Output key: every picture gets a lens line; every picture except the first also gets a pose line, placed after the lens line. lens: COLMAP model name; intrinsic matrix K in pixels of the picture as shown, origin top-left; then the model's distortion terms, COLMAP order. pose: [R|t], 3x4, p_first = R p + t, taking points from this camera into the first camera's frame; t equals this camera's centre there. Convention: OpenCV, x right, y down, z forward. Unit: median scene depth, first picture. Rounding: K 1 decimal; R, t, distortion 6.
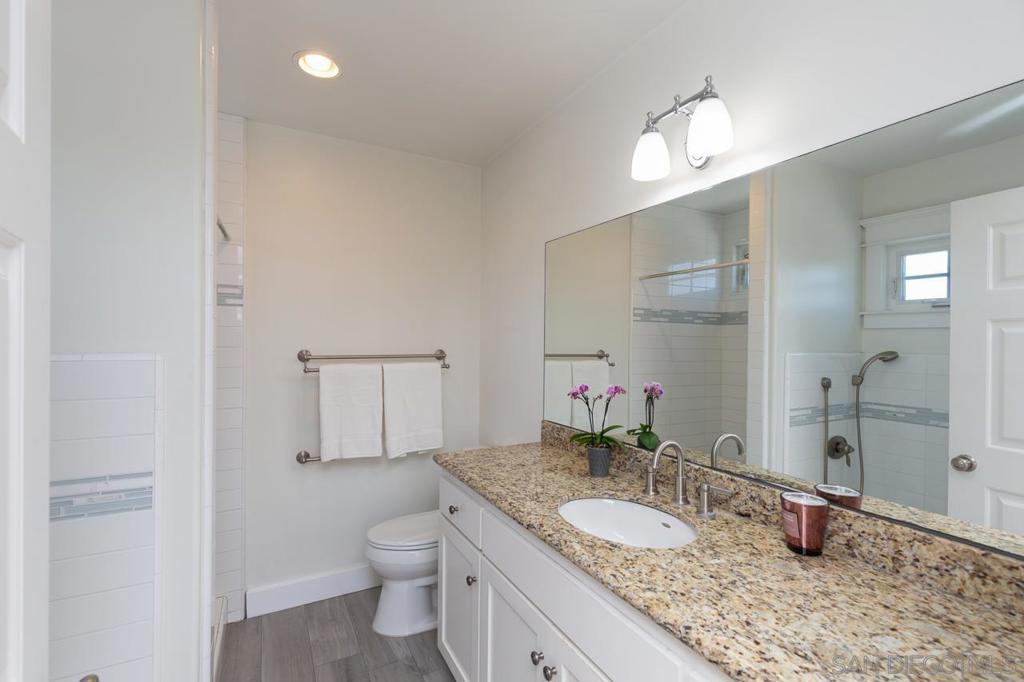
lens RADIAL K [[454.2, 0, 510.6], [0, 454.2, 340.4], [0, 0, 1]] dist [-0.000031, 0.000046]
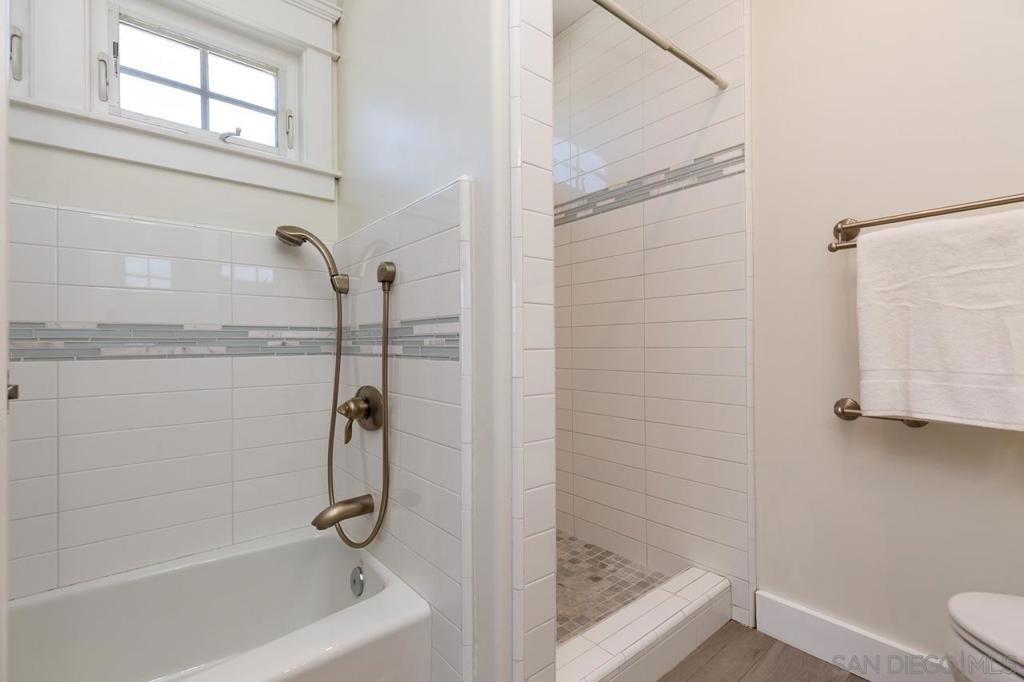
lens RADIAL K [[454.2, 0, 510.1], [0, 454.2, 343.8], [0, 0, 1]] dist [-0.000031, 0.000046]
pose [[0.203565, -0.007083, -0.979036, 0.023217], [0.002657, 0.999974, -0.006682, 0.317325], [0.979058, -0.001241, 0.203578, 0.849367]]
